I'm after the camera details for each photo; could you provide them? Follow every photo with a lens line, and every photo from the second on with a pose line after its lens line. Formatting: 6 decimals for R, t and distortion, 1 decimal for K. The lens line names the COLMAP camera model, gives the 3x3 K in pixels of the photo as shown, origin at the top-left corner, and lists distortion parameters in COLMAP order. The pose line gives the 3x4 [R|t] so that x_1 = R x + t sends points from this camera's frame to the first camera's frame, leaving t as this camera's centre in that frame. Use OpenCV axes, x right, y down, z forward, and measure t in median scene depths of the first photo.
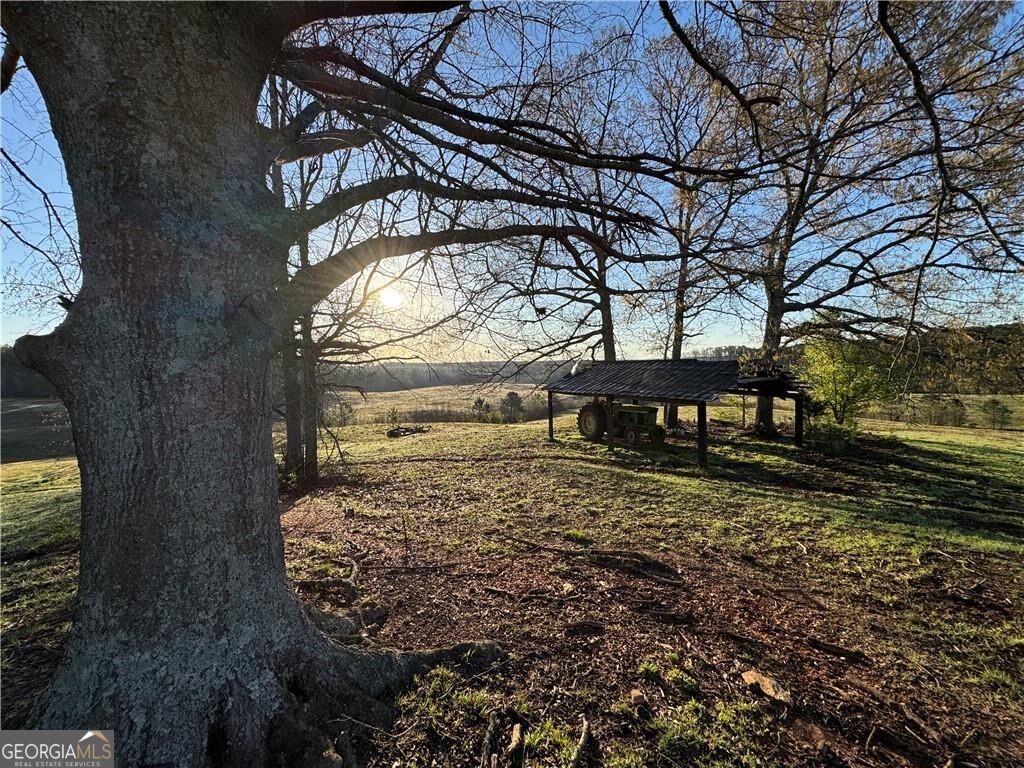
lens RADIAL K [[413.6, 0, 516.0], [0, 413.6, 374.3], [0, 0, 1]] dist [-0.003720, 0.002868]
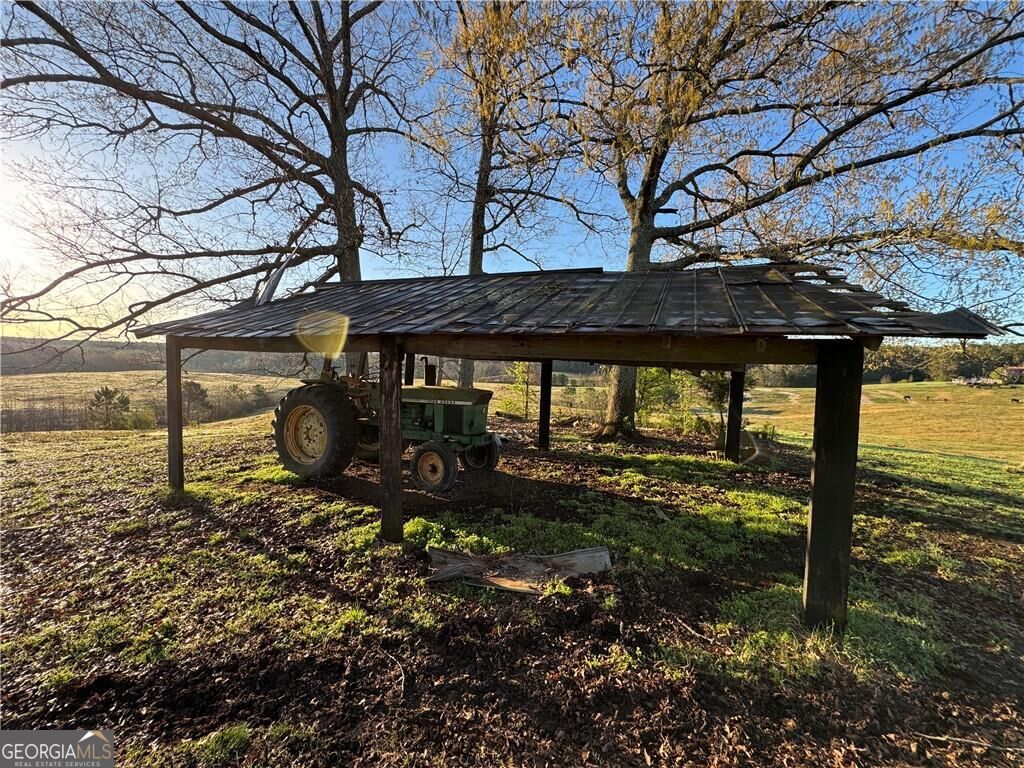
lens RADIAL K [[413.6, 0, 512.3], [0, 413.6, 377.8], [0, 0, 1]] dist [-0.003720, 0.002868]
pose [[0.799588, 0.013128, 0.600405, 0.096055], [-0.029899, 0.999391, 0.017965, 0.051437], [-0.599804, -0.032317, 0.799494, 0.572472]]
